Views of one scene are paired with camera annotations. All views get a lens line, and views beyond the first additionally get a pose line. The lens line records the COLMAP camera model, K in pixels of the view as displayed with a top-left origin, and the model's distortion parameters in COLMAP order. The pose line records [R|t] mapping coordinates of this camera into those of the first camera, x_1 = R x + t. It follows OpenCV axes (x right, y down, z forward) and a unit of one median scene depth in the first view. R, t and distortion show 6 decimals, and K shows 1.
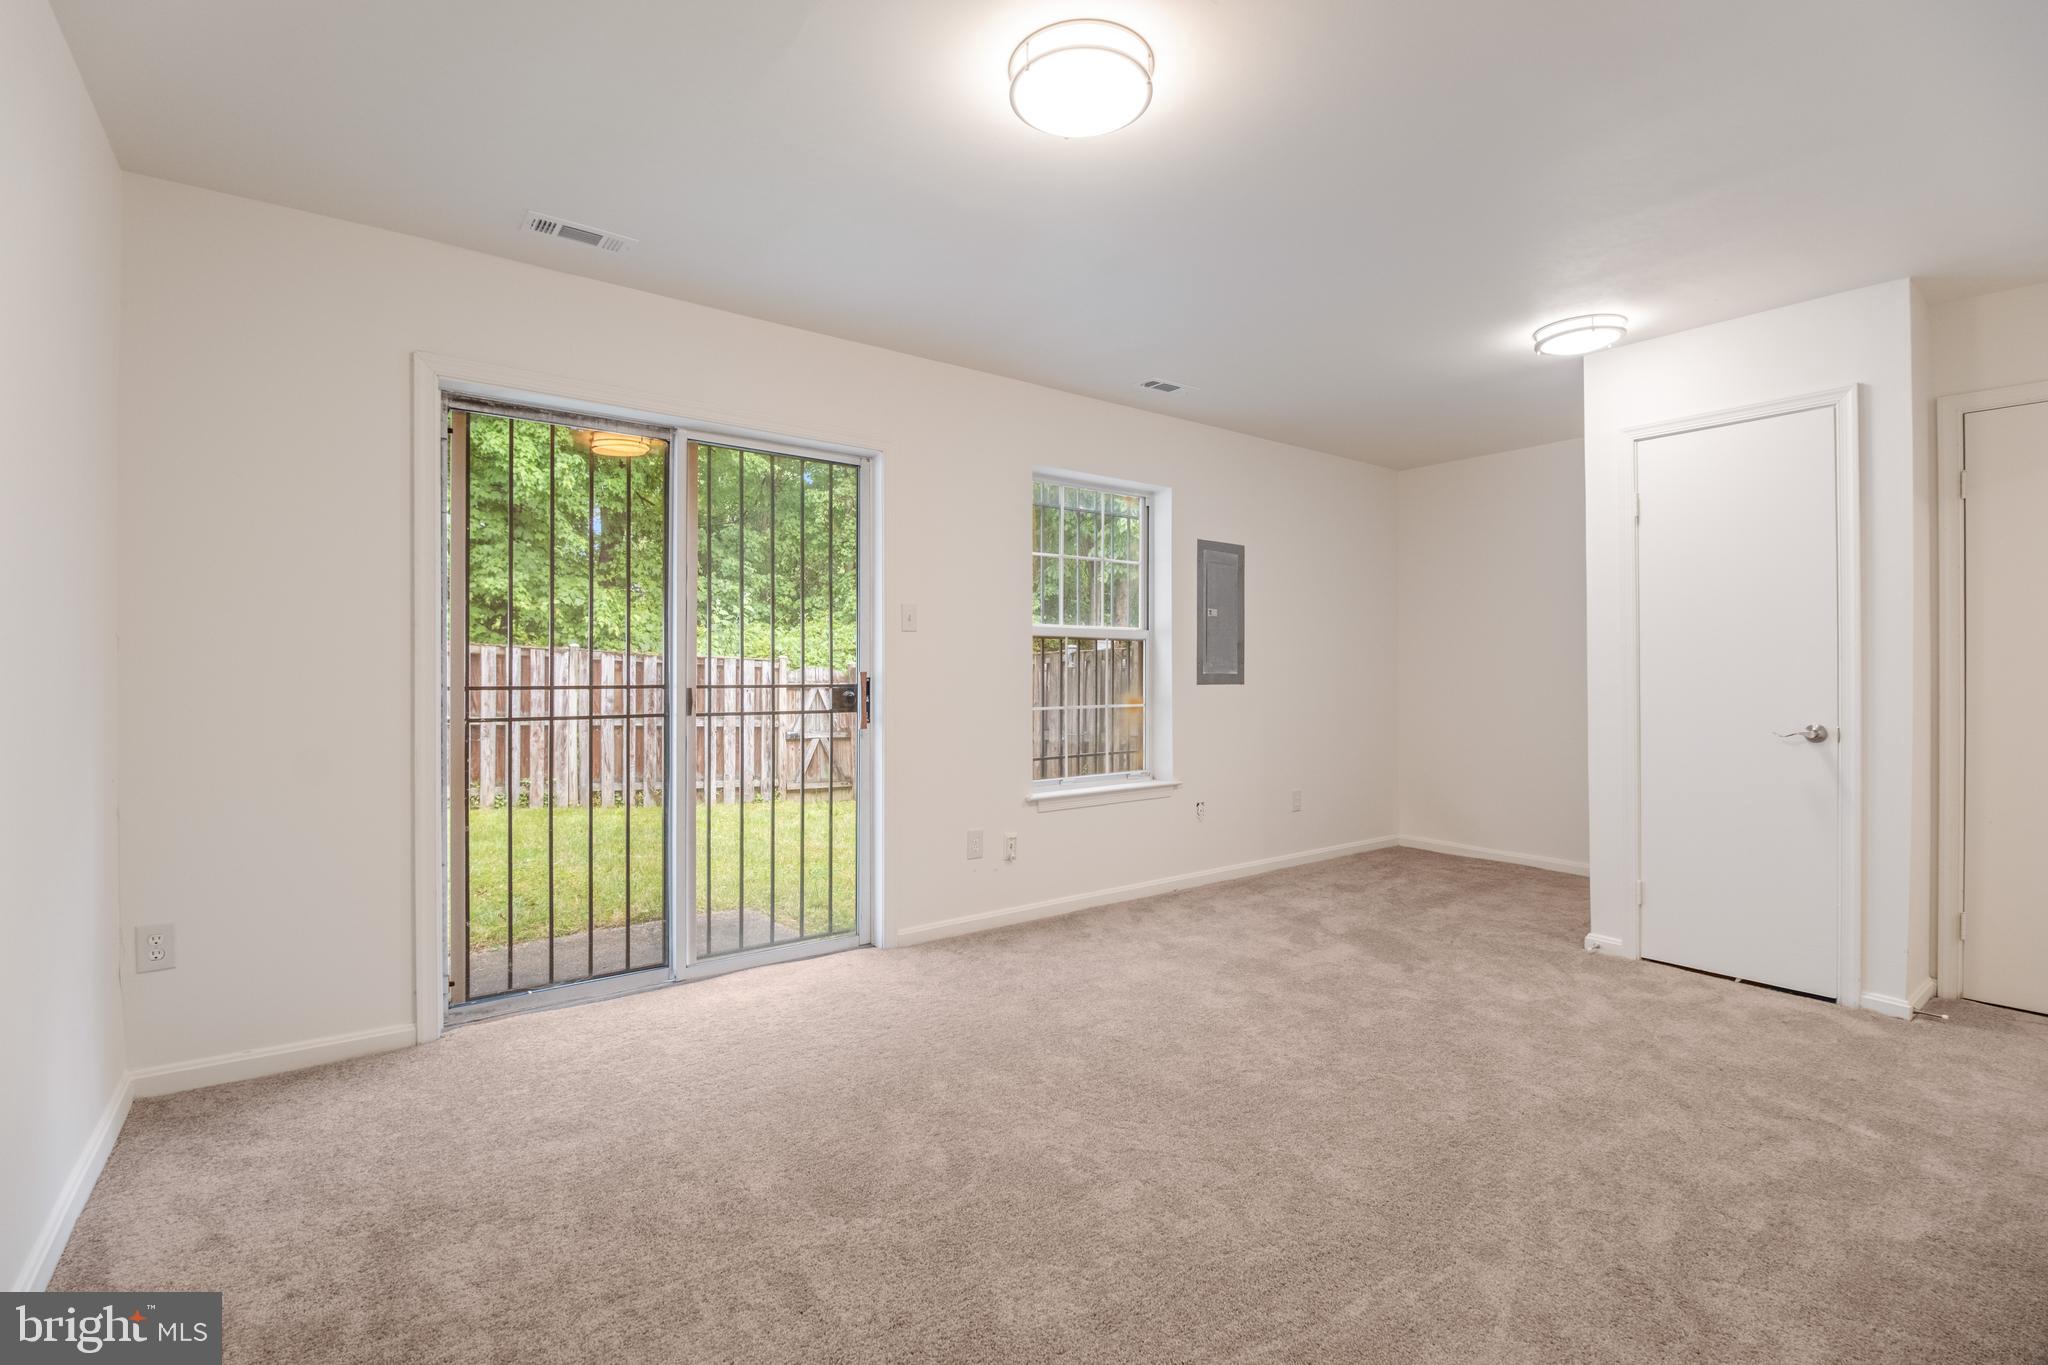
lens RADIAL K [[924.5, 0, 1016.2], [0, 924.5, 681.6], [0, 0, 1]] dist [-0.001317, -0.001211]
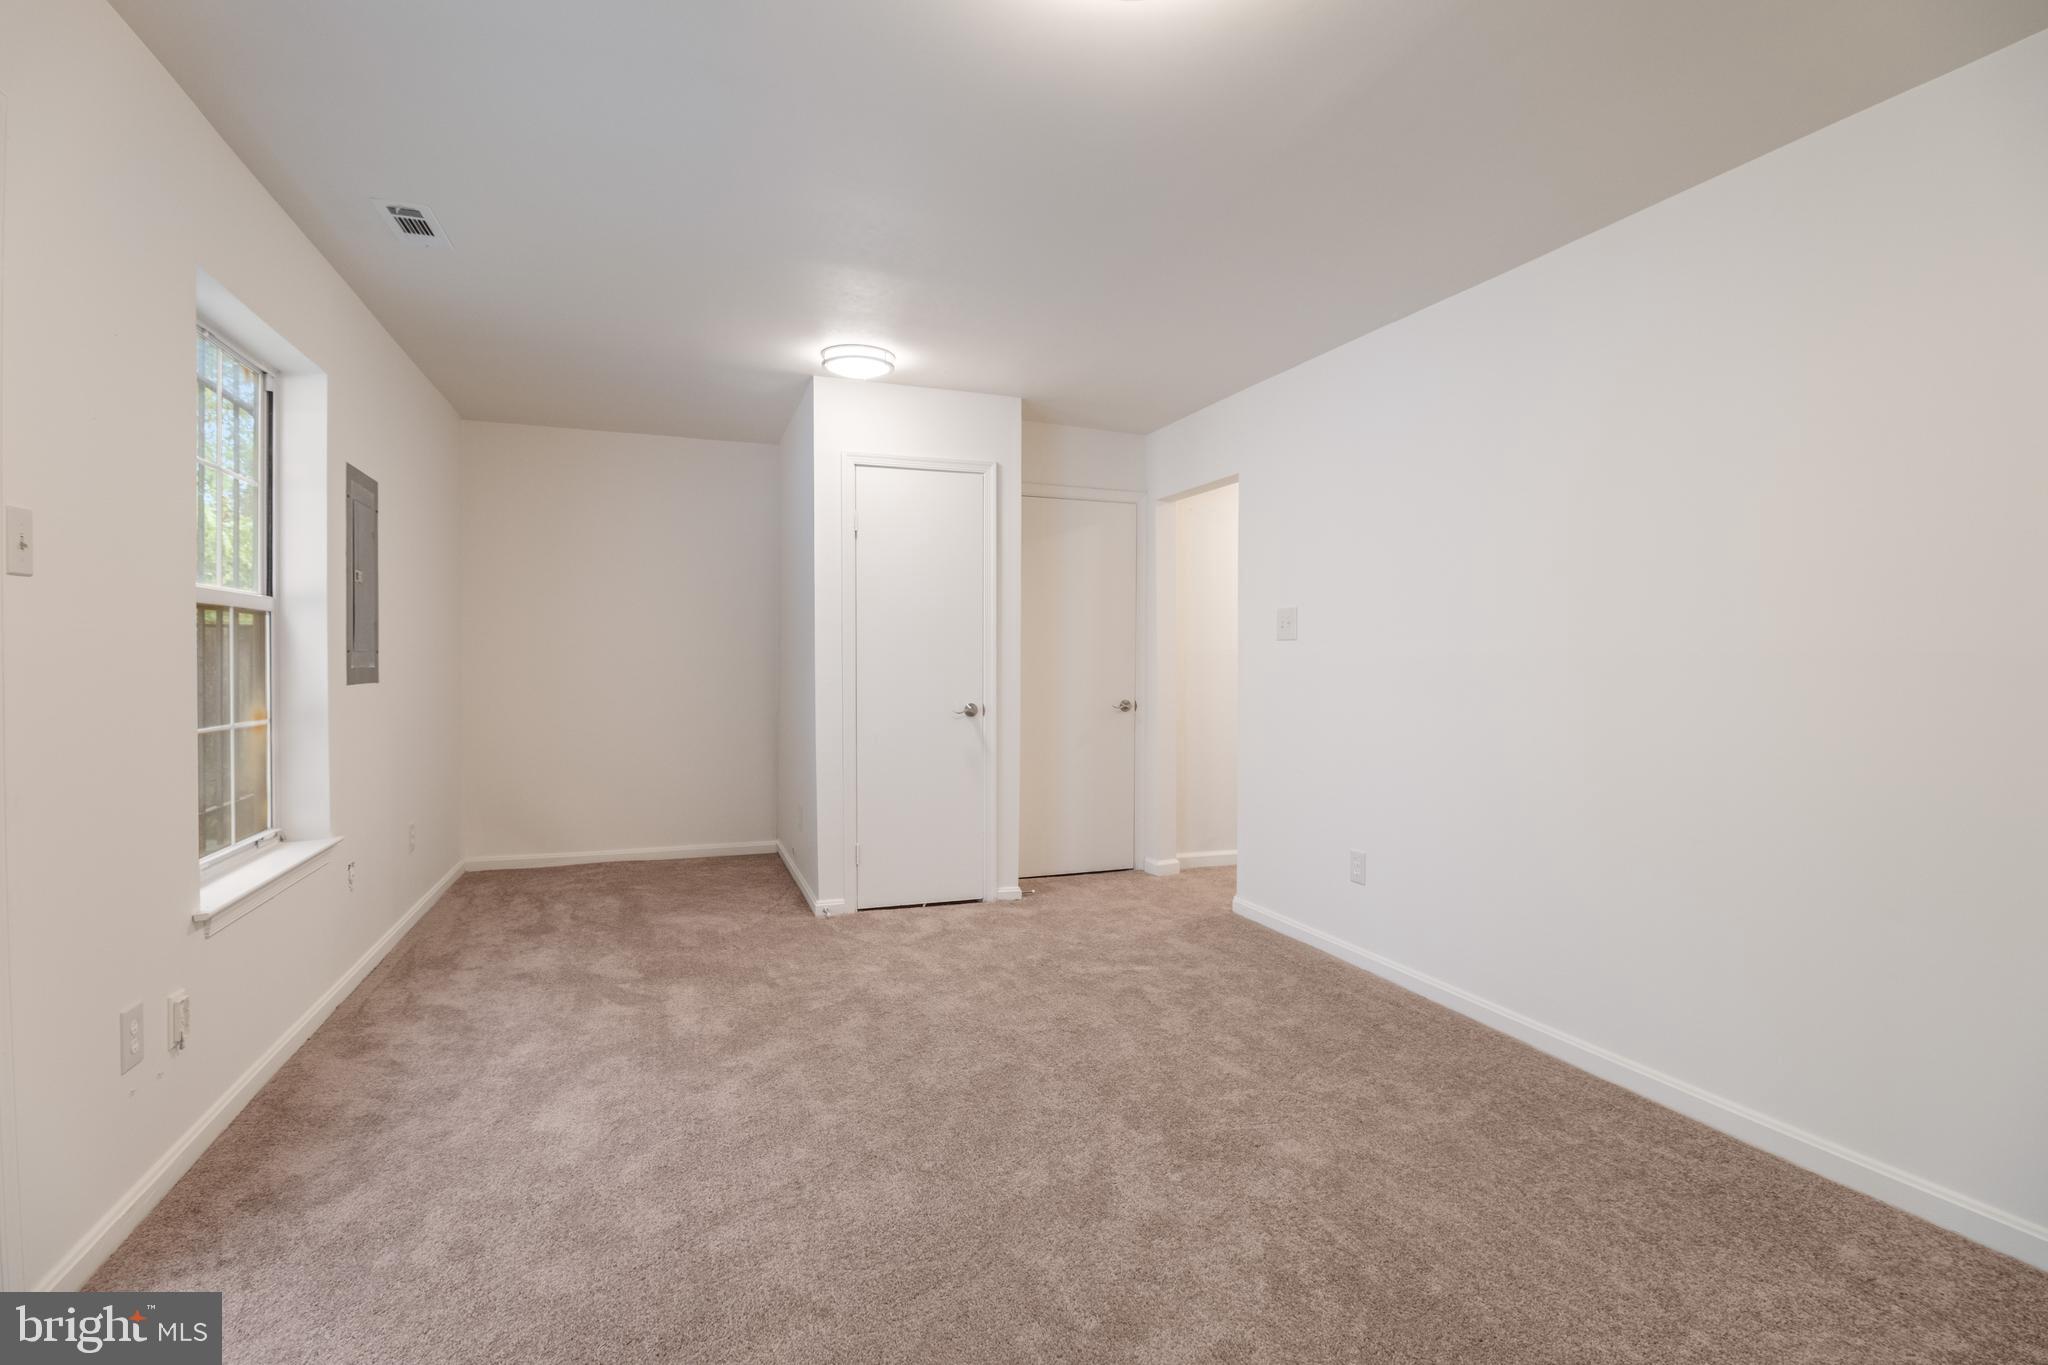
lens RADIAL K [[924.5, 0, 1017.8], [0, 924.5, 677.7], [0, 0, 1]] dist [-0.001317, -0.001211]
pose [[0.305668, -0.018021, 0.951968, -0.365823], [0.006352, 0.999837, 0.016888, -0.012587], [-0.952117, 0.000884, 0.305733, 0.448111]]
